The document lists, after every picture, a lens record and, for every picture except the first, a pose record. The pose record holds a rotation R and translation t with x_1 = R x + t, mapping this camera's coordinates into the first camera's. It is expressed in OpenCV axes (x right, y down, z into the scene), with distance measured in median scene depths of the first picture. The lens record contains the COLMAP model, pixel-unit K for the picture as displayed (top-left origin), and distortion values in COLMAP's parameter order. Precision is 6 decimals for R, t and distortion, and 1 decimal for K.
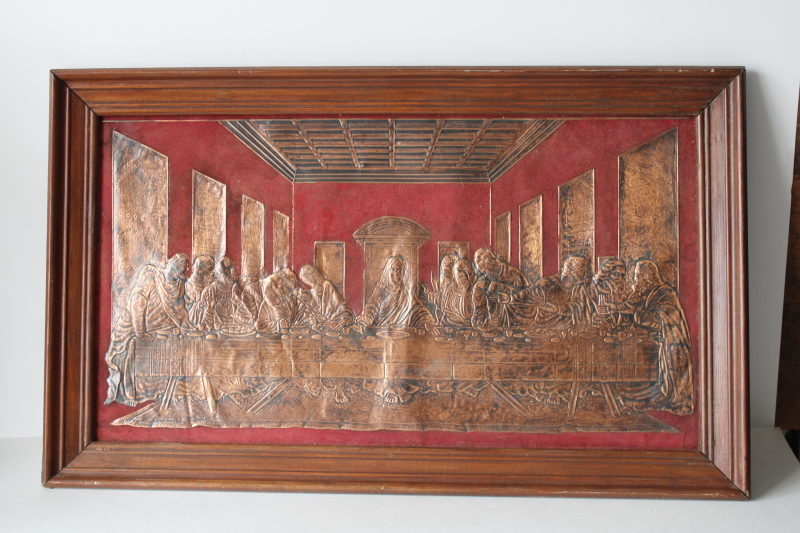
lens RADIAL K [[1180.6, 0, 403.1], [0, 1180.6, 260.6], [0, 0, 1]] dist [-0.026209, 0.000000]
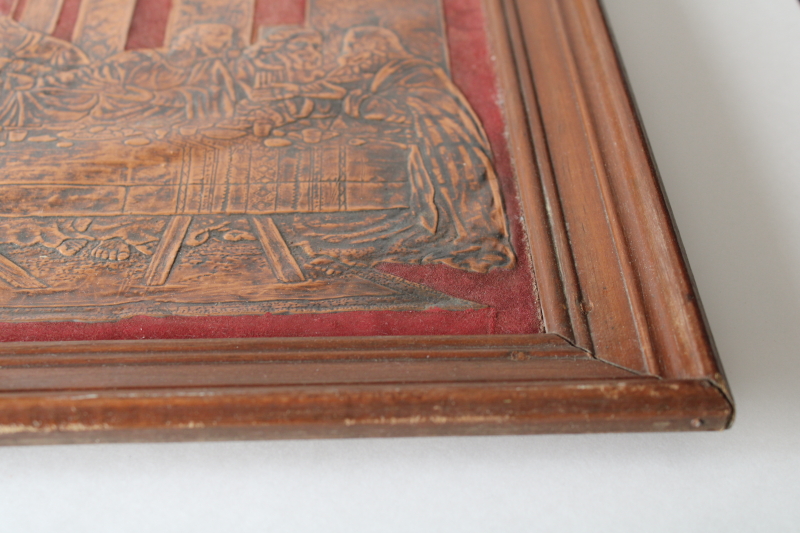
lens RADIAL K [[1180.6, 0, 404.2], [0, 1180.6, 260.6], [0, 0, 1]] dist [-0.026209, 0.000000]
pose [[0.992602, 0.044740, 0.112868, 0.171700], [0.045295, 0.726058, -0.686140, 0.353949], [-0.112647, 0.686177, 0.718660, 0.738985]]
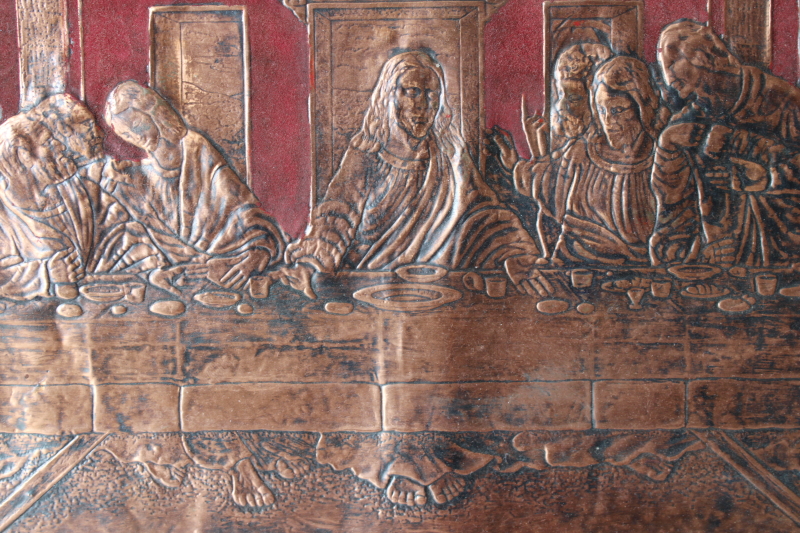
lens RADIAL K [[1180.6, 0, 398.8], [0, 1180.6, 262.1], [0, 0, 1]] dist [-0.026209, 0.000000]
pose [[0.997031, -0.024889, 0.072866, -0.033636], [0.015799, 0.992309, 0.122774, 0.014121], [-0.075361, -0.121258, 0.989756, 0.685910]]
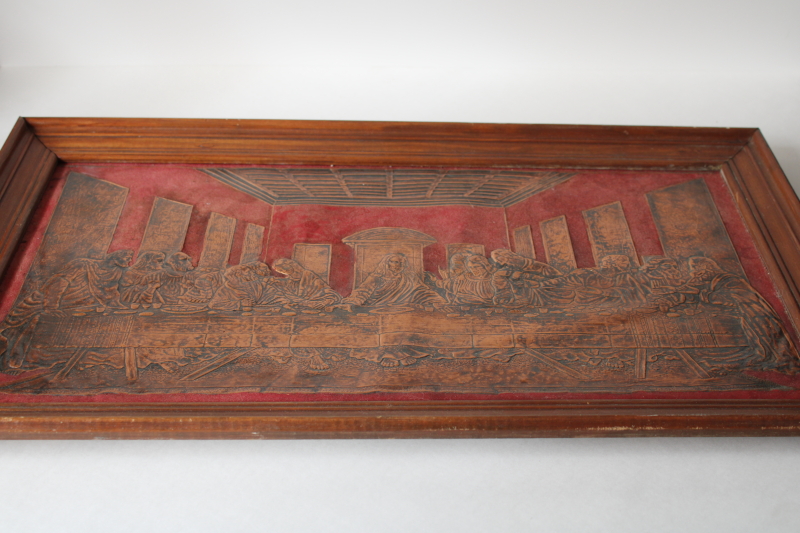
lens RADIAL K [[1180.6, 0, 392.8], [0, 1180.6, 267.6], [0, 0, 1]] dist [-0.026209, 0.000000]
pose [[0.996247, 0.069051, 0.052187, -0.049288], [-0.000416, 0.606753, -0.794891, 0.651437], [-0.086553, 0.791886, 0.604504, 0.520830]]
